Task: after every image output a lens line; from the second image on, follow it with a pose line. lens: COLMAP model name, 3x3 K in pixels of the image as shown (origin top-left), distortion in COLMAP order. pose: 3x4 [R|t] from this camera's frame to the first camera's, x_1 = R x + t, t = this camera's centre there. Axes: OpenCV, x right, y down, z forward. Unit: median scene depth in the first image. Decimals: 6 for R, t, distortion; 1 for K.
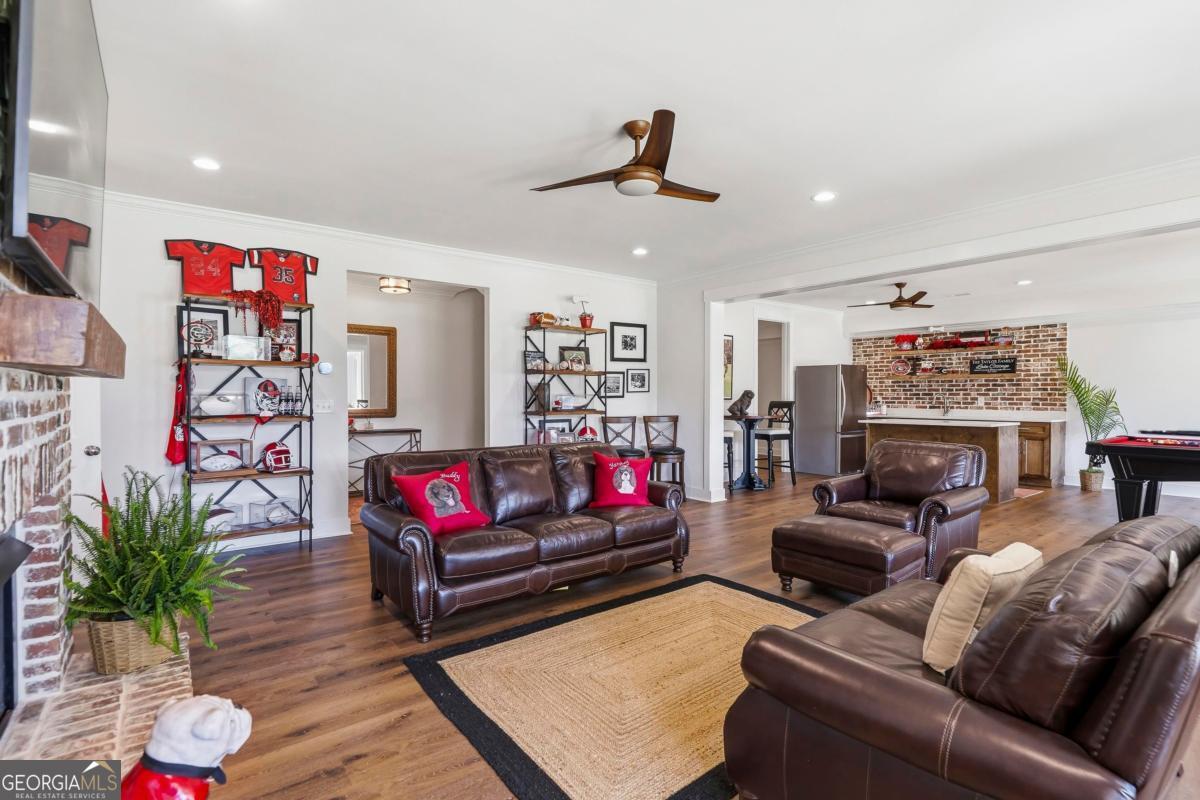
lens RADIAL K [[558.1, 0, 598.1], [0, 558.1, 402.8], [0, 0, 1]] dist [0.000793, 0.000101]
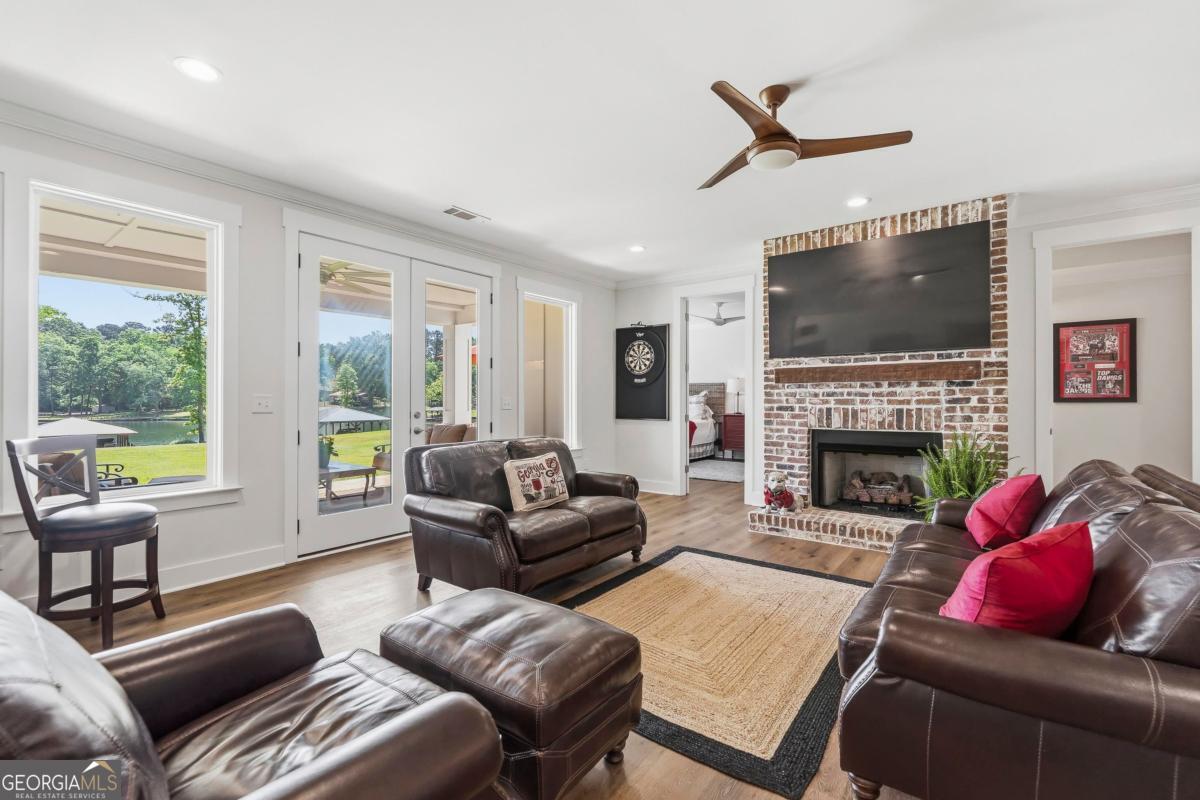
lens RADIAL K [[519.2, 0, 601.7], [0, 519.2, 390.4], [0, 0, 1]] dist [-0.000100, -0.000142]
pose [[-0.957881, -0.003078, -0.287149, 0.805711], [-0.003766, 0.999991, 0.001844, -0.006230], [0.287141, 0.002848, -0.957884, 2.337466]]
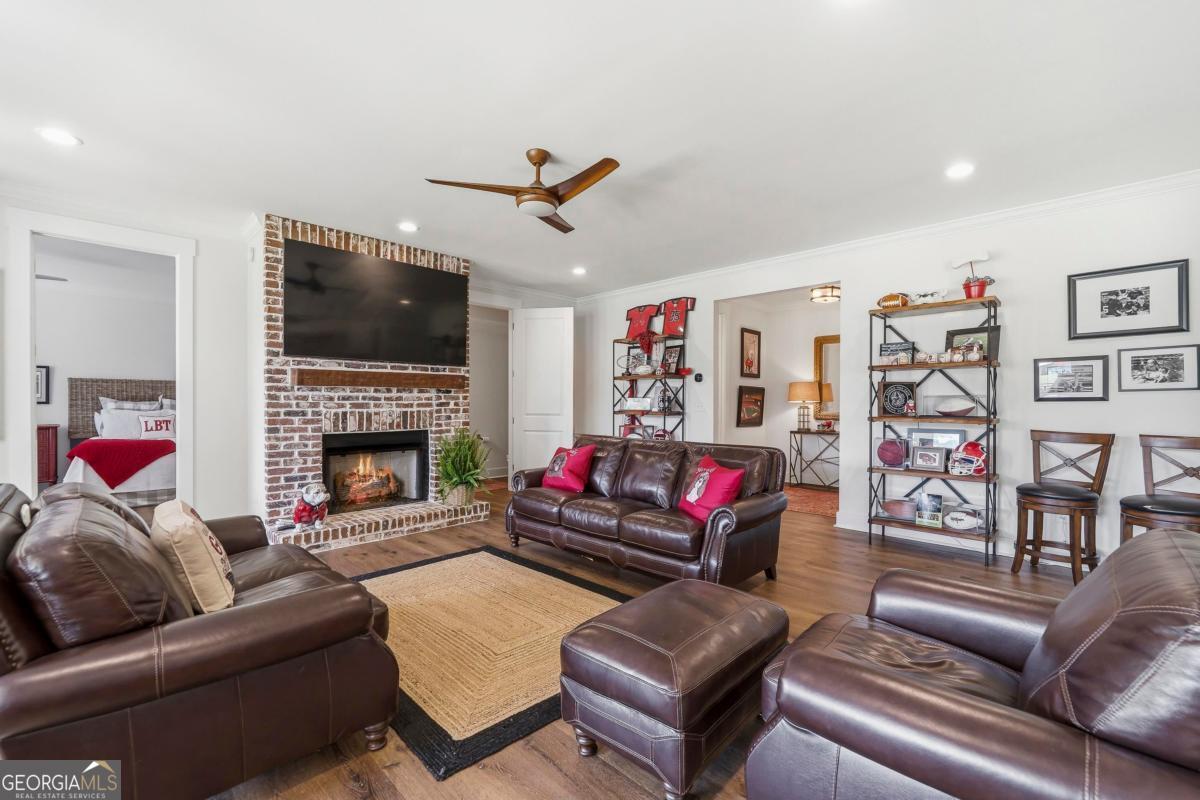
lens RADIAL K [[493.7, 0, 599.4], [0, 493.7, 402.9], [0, 0, 1]] dist [0.000325, -0.000218]
pose [[0.162862, 0.000340, -0.986649, 1.461665], [-0.019300, 0.999810, -0.002841, 0.014801], [0.986460, 0.019505, 0.162837, 1.288279]]
